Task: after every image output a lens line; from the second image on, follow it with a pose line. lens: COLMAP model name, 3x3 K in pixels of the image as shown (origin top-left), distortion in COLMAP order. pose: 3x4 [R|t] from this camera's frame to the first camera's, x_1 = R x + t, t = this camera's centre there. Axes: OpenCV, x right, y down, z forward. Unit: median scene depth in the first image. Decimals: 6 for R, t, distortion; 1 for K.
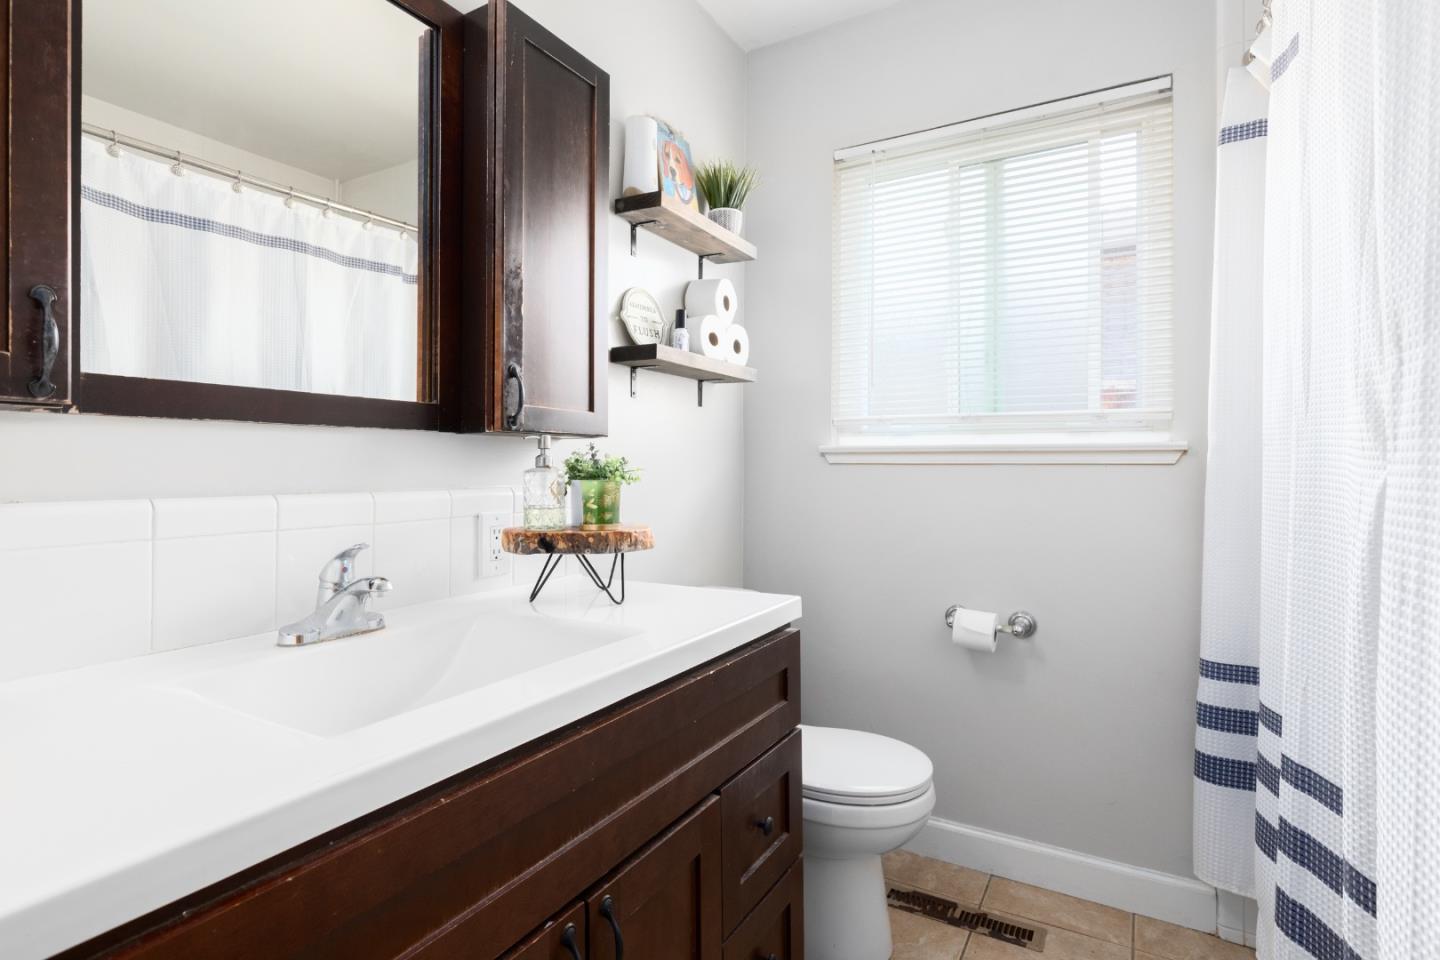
lens RADIAL K [[730.3, 0, 720.6], [0, 730.3, 462.6], [0, 0, 1]] dist [0.002366, -0.000191]
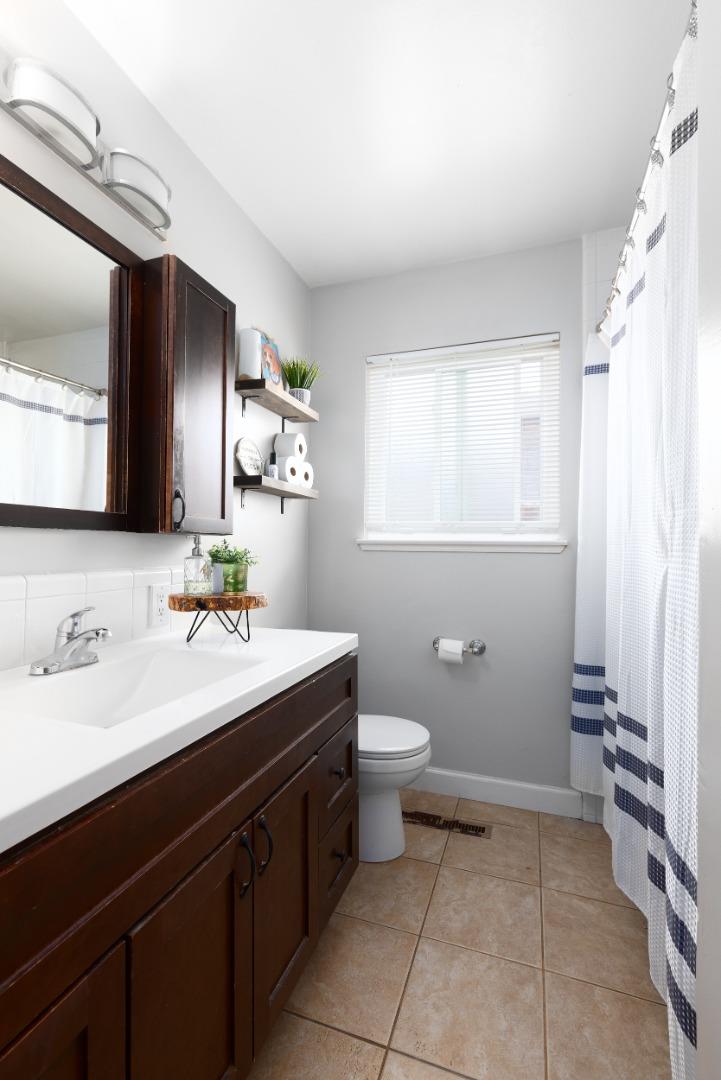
lens RADIAL K [[486.9, 0, 360.5], [0, 486.9, 540.0], [0, 0, 1]] dist [0.002751, -0.000005]
pose [[0.983442, 0.009057, 0.180998, -0.080306], [-0.007183, 0.999914, -0.011003, -0.016381], [-0.181082, 0.009521, 0.983422, -0.081967]]
